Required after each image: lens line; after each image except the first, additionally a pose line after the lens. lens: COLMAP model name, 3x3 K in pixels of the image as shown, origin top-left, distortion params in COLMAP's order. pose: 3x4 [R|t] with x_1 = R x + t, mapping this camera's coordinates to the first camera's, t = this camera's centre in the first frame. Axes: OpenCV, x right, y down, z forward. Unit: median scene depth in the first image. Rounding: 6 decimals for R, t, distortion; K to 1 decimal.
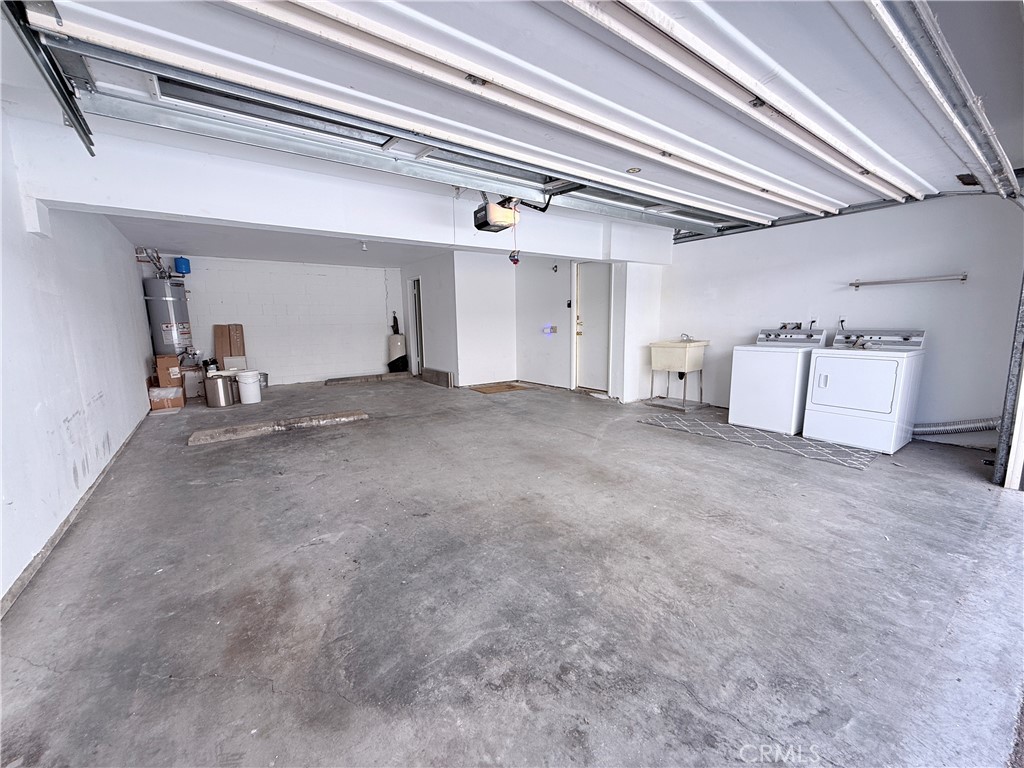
lens RADIAL K [[407.7, 0, 514.6], [0, 407.7, 384.2], [0, 0, 1]] dist [0.003422, -0.000644]
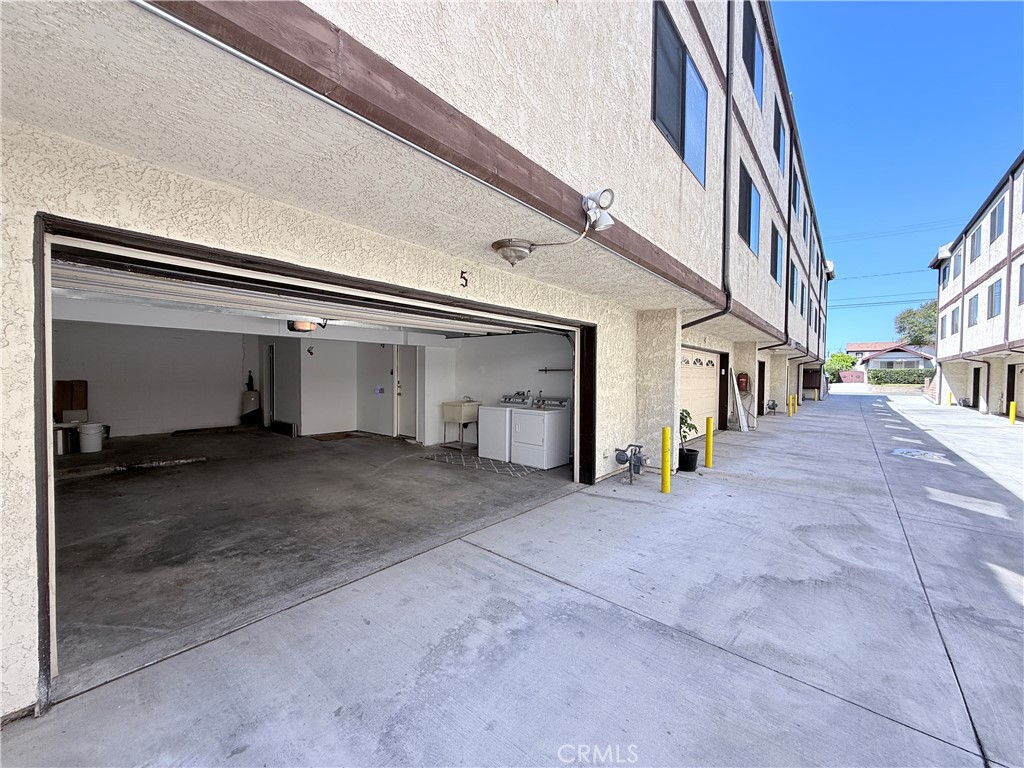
lens RADIAL K [[407.7, 0, 513.7], [0, 407.7, 387.3], [0, 0, 1]] dist [0.003422, -0.000644]
pose [[0.970557, 0.018899, 0.240131, 0.320709], [0.010611, 0.992595, -0.121008, 0.028337], [-0.240640, 0.119993, 0.963169, -0.587832]]
